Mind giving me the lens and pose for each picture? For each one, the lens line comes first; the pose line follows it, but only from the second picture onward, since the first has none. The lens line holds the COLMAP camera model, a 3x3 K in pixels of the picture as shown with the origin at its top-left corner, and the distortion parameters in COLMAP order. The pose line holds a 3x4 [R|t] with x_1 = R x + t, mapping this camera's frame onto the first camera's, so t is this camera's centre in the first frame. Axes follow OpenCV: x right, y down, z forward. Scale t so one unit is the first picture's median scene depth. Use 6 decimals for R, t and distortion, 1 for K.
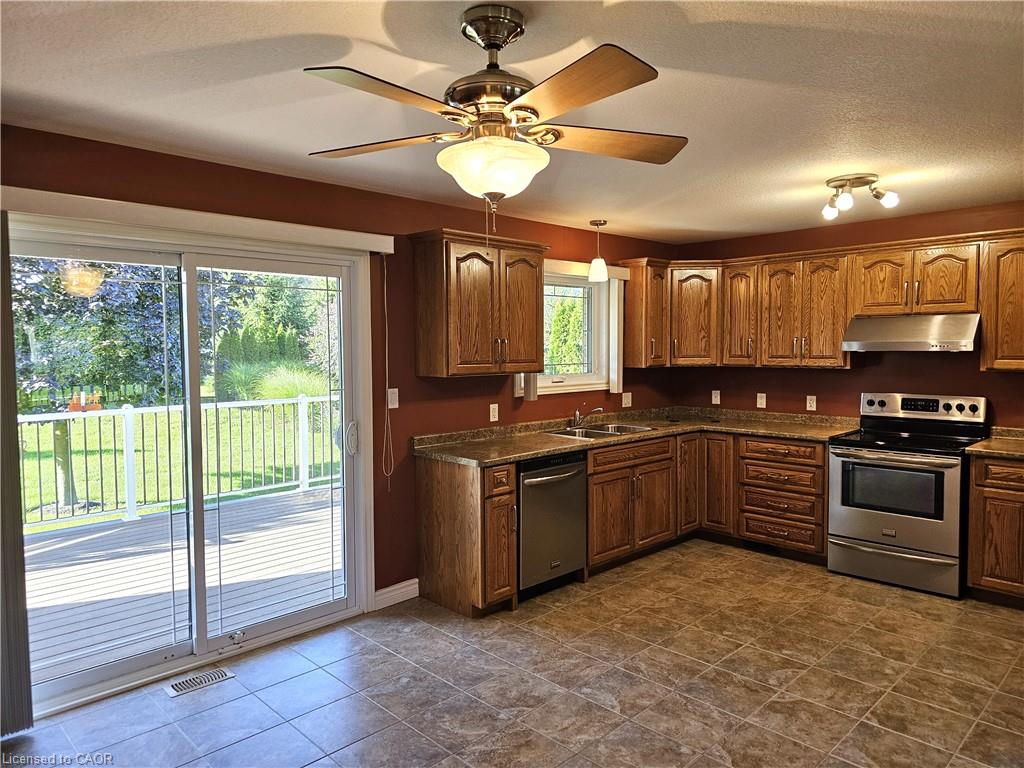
lens RADIAL K [[683.1, 0, 515.1], [0, 683.1, 381.1], [0, 0, 1]] dist [0.066106, -0.061223]
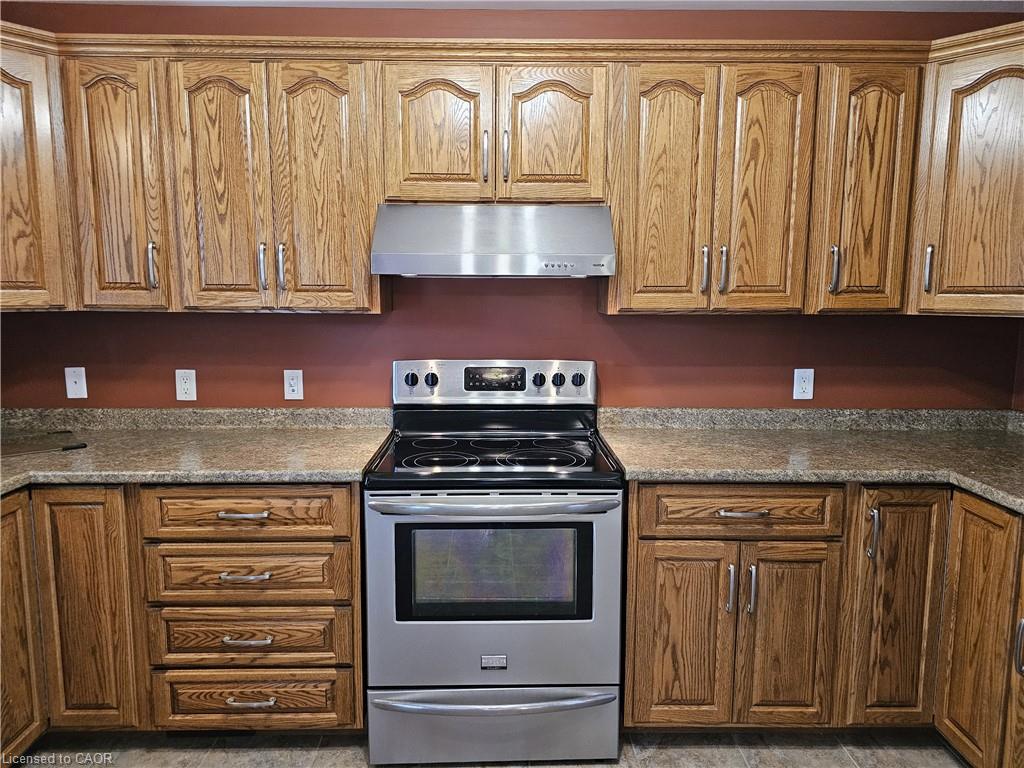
lens RADIAL K [[683.1, 0, 507.2], [0, 683.1, 376.3], [0, 0, 1]] dist [0.066106, -0.061223]
pose [[0.689869, -0.081509, 0.719330, 0.214600], [0.027522, 0.995876, 0.086450, -0.014009], [-0.723410, -0.039842, 0.689268, 0.649377]]
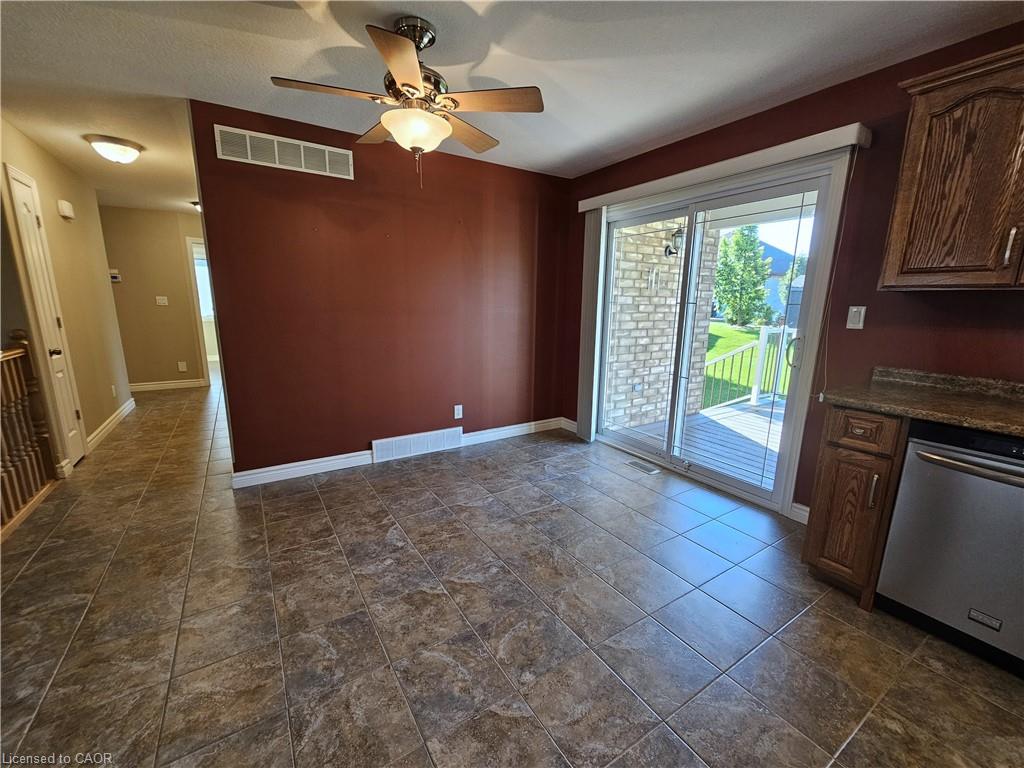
lens RADIAL K [[417.9, 0, 510.8], [0, 417.9, 390.1], [0, 0, 1]] dist [0.000436, 0.000542]
pose [[-0.205750, 0.209108, -0.956003, 0.408477], [-0.059719, 0.972400, 0.225547, 0.018610], [0.976781, 0.103498, -0.187583, 0.603733]]
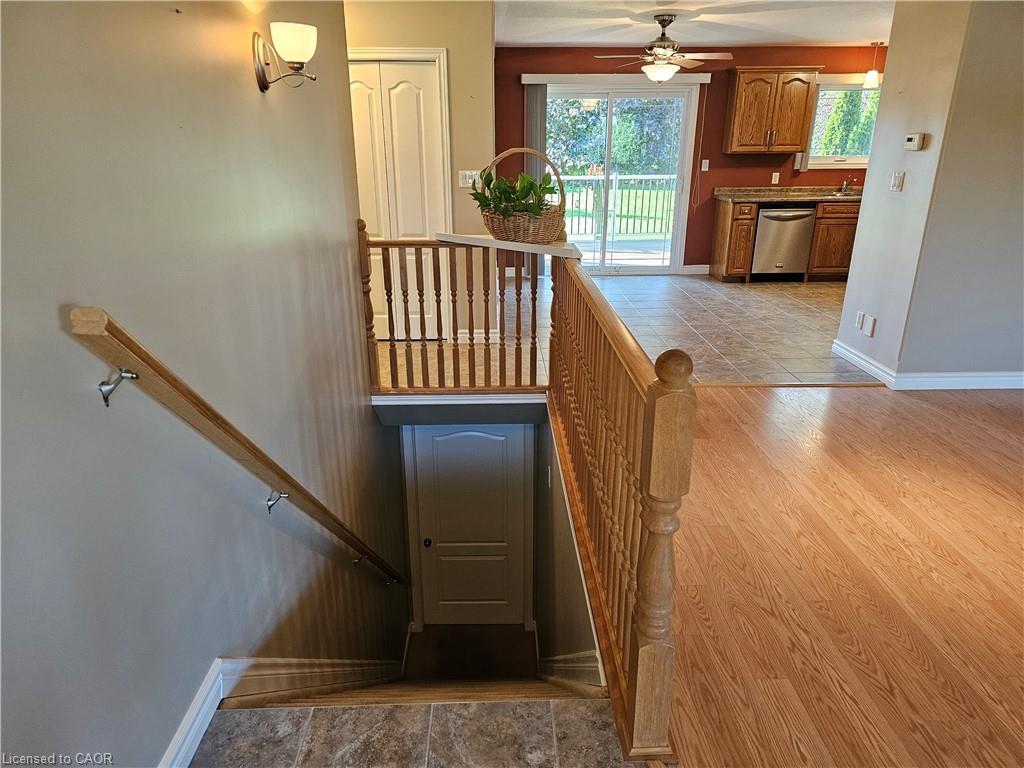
lens RADIAL K [[683.1, 0, 508.8], [0, 683.1, 396.3], [0, 0, 1]] dist [0.066106, -0.061223]
pose [[0.728870, 0.242676, -0.640200, 0.724918], [-0.037371, 0.947782, 0.316722, 0.041347], [0.683631, -0.206924, 0.699879, -0.763354]]
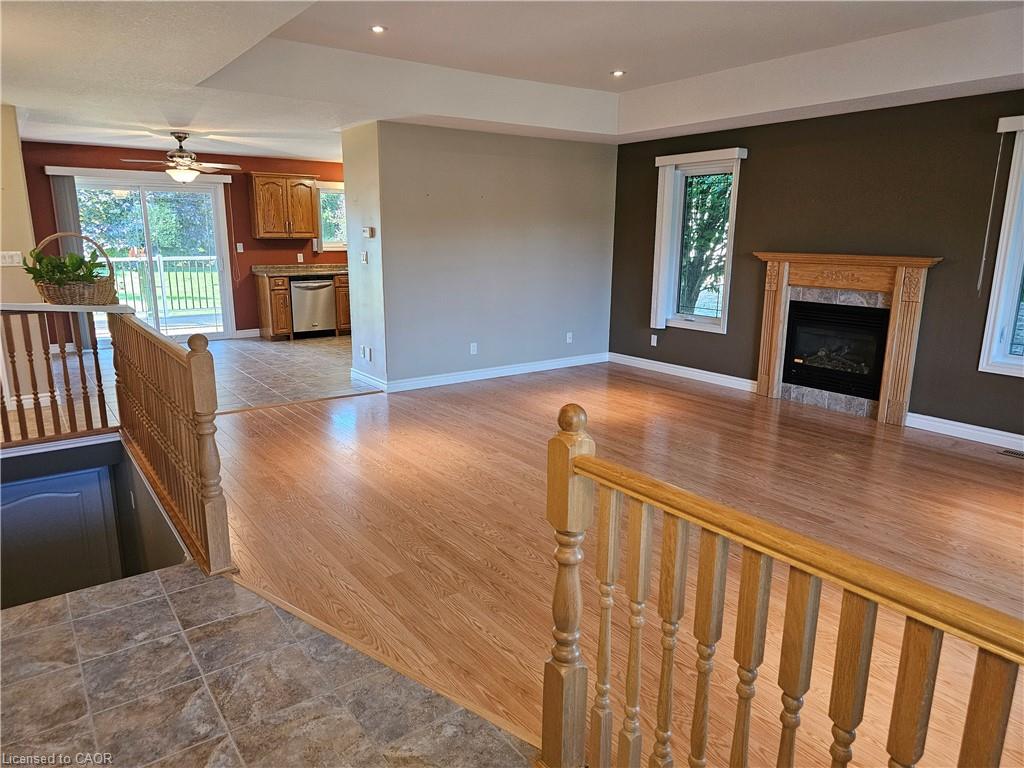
lens RADIAL K [[683.1, 0, 506.4], [0, 683.1, 384.8], [0, 0, 1]] dist [0.066106, -0.061223]
pose [[0.988229, 0.046591, -0.145714, 0.948033], [-0.020709, 0.984469, 0.174331, 0.049366], [0.151573, -0.169262, 0.973846, -1.065783]]
